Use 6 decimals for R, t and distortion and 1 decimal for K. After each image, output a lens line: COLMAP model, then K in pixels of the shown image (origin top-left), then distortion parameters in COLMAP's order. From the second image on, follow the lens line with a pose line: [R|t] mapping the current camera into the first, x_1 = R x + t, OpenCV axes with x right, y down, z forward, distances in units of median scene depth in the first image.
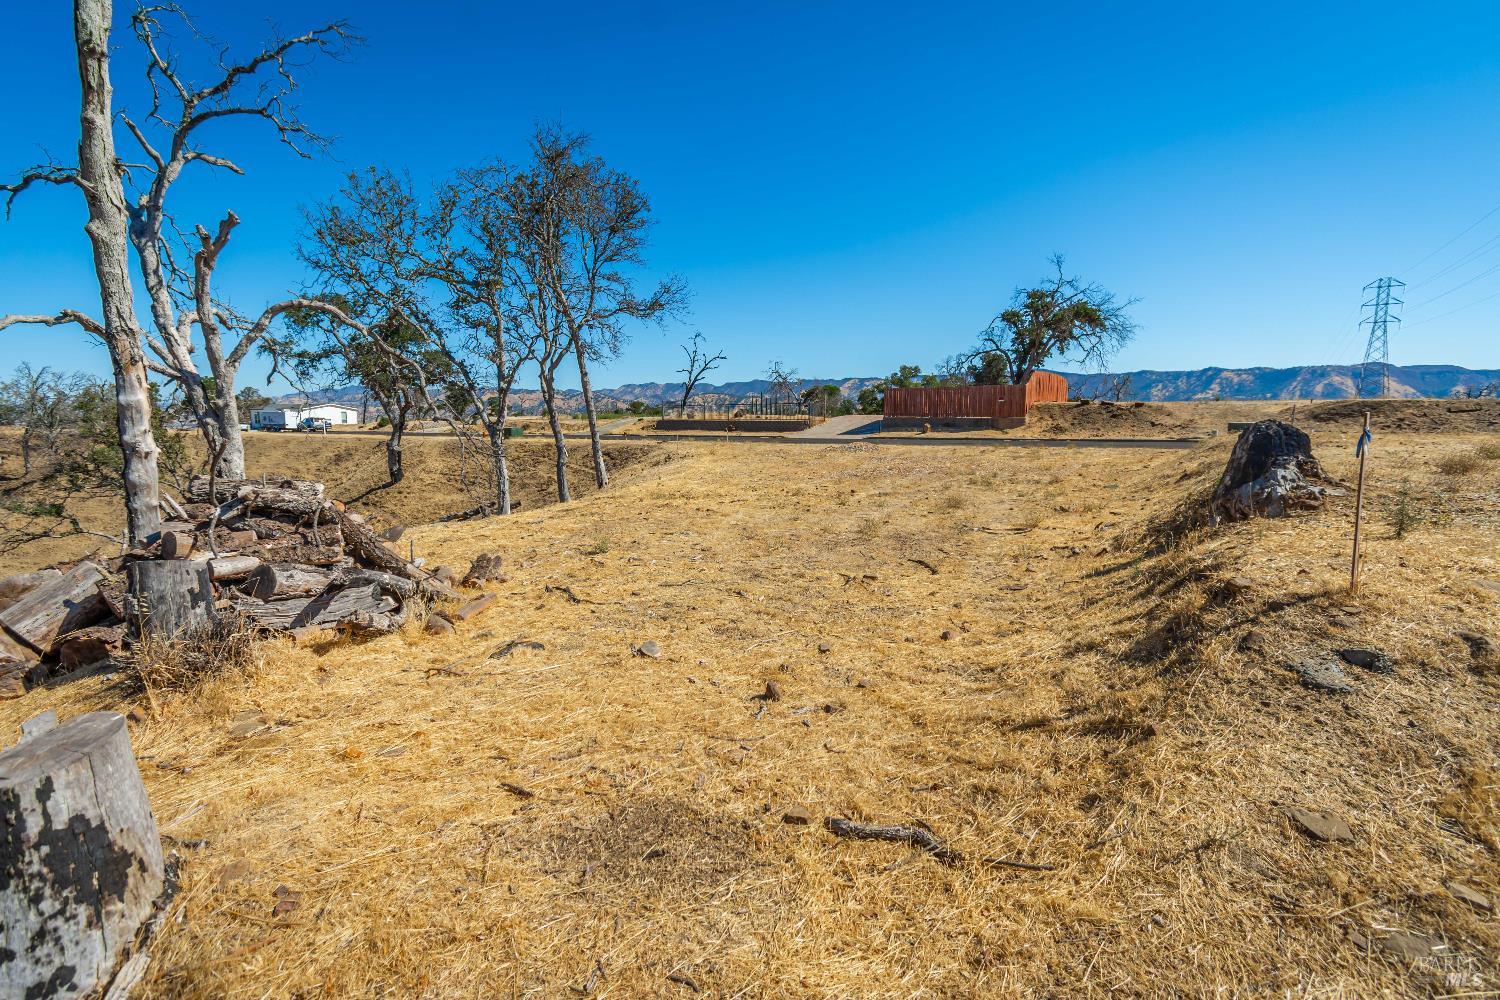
lens RADIAL K [[732.9, 0, 722.8], [0, 732.9, 513.3], [0, 0, 1]] dist [0.005482, -0.000905]
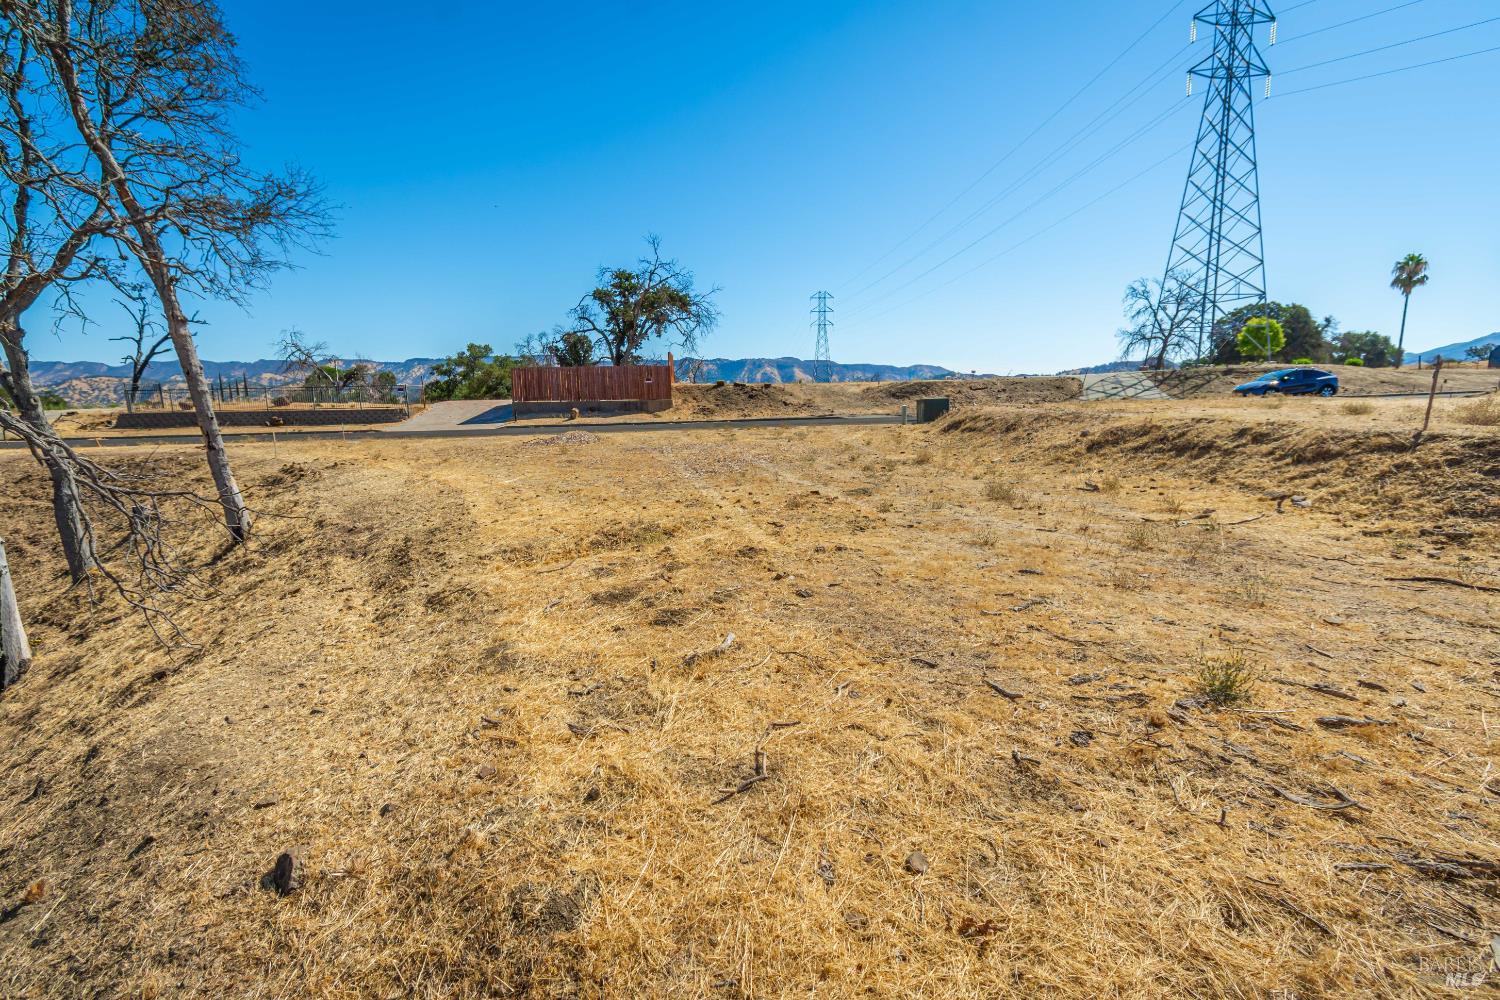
lens RADIAL K [[731.6, 0, 783.5], [0, 731.6, 499.8], [0, 0, 1]] dist [0.006321, -0.001068]
pose [[0.727782, -0.107265, 0.677368, -0.130822], [0.107728, 0.993312, 0.041551, -0.021667], [-0.677294, 0.042732, 0.734470, 0.181874]]
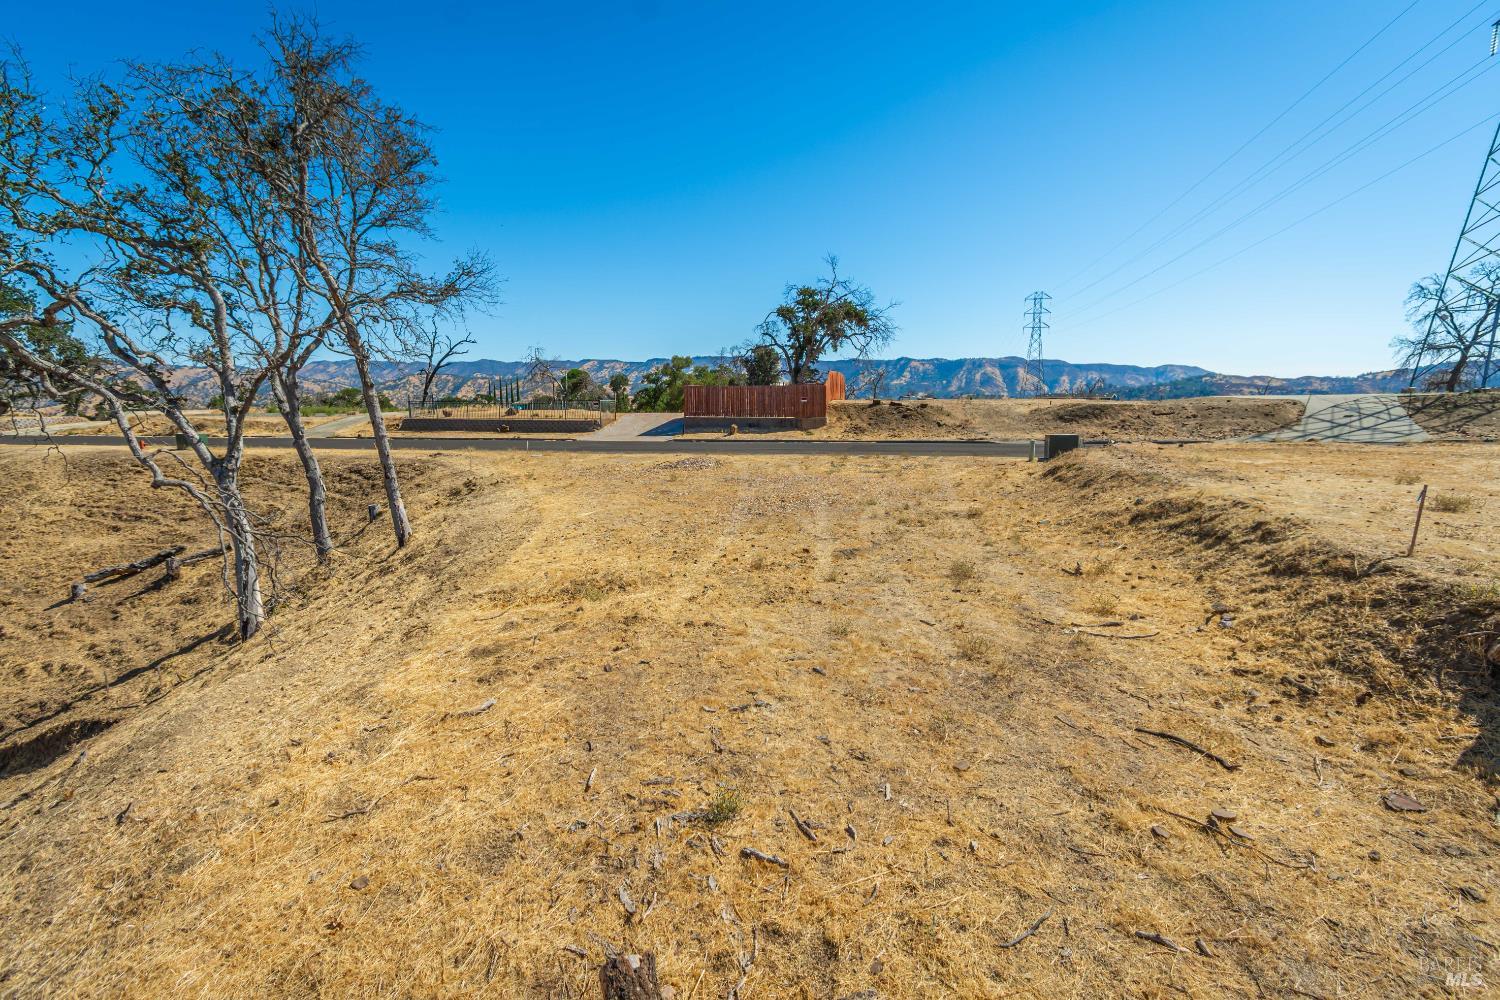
lens RADIAL K [[735.2, 0, 762.9], [0, 735.2, 502.2], [0, 0, 1]] dist [0.003448, -0.000223]
pose [[0.912592, -0.058093, 0.404723, -0.072851], [0.052402, 0.998310, 0.025135, -0.040415], [-0.405499, -0.001730, 0.914094, 0.103592]]
